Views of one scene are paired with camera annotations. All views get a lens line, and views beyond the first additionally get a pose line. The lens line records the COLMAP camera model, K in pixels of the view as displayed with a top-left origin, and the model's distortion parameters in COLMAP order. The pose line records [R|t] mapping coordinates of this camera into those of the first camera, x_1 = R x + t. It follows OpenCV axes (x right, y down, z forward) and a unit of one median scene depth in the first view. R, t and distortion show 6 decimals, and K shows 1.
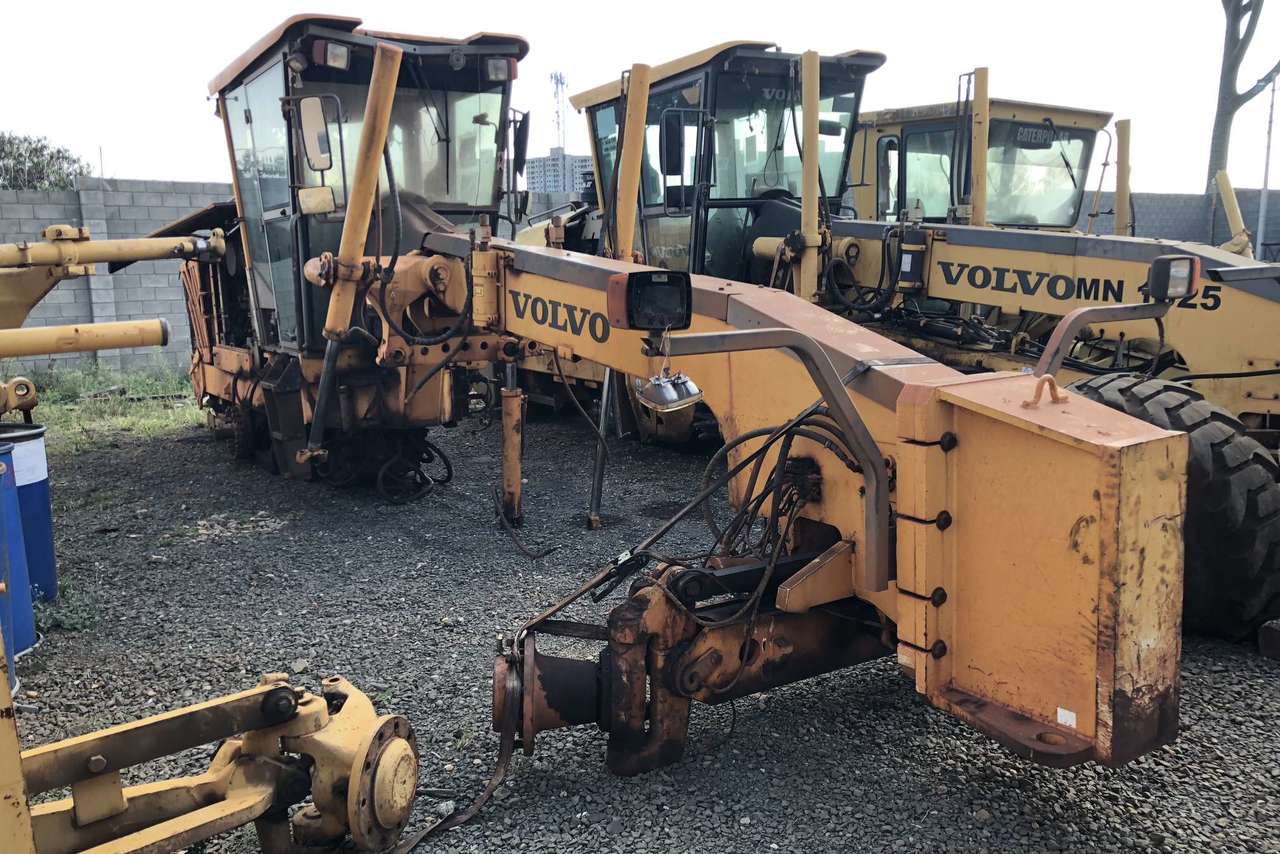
lens RADIAL K [[1025.2, 0, 649.0], [0, 1025.2, 428.5], [0, 0, 1]] dist [0.024276, -0.012079]
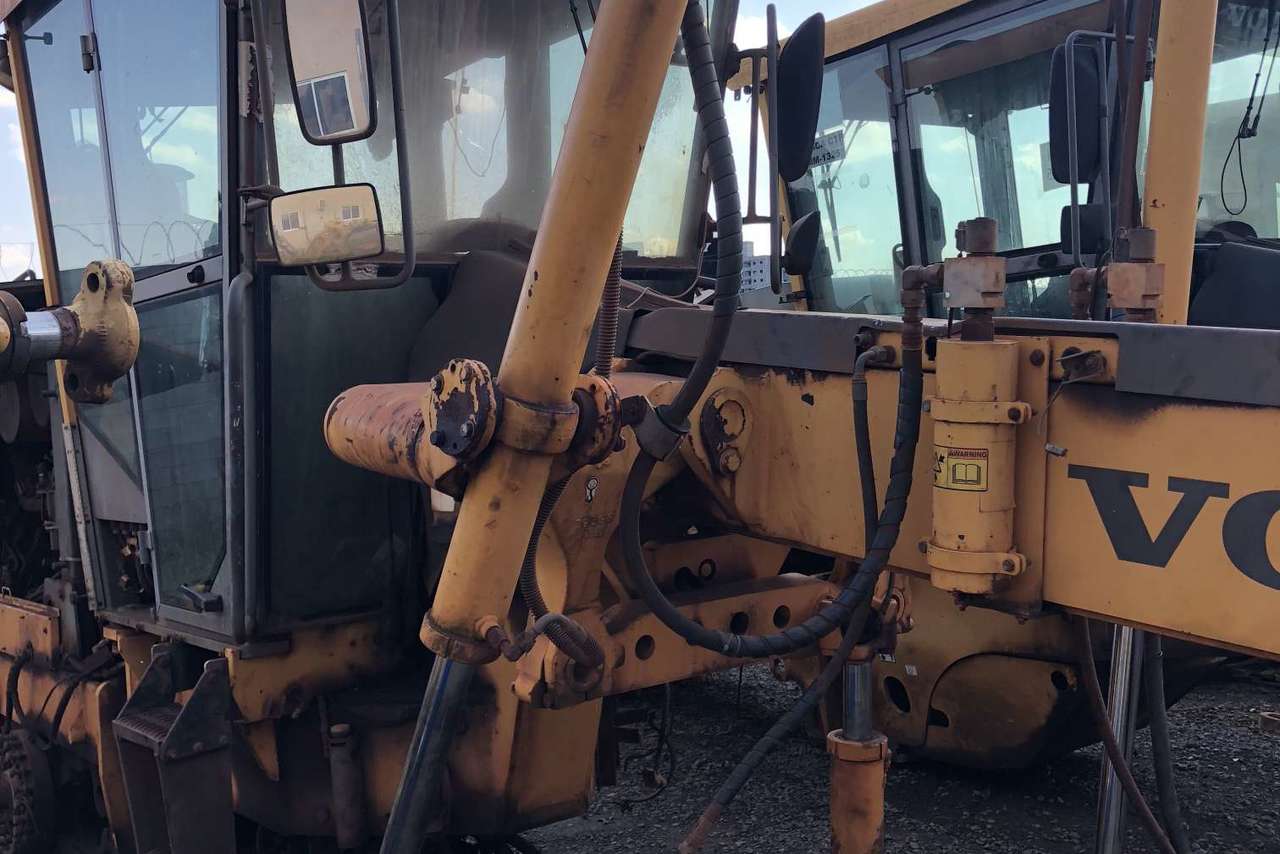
lens RADIAL K [[1363.4, 0, 640.0], [0, 1363.4, 427.0], [0, 0, 1]] dist [0.099376, -0.202644]
pose [[0.996437, -0.031493, 0.078240, -0.246343], [0.042161, 0.989441, -0.138670, -0.082440], [-0.073047, 0.141475, 0.987243, 0.525018]]
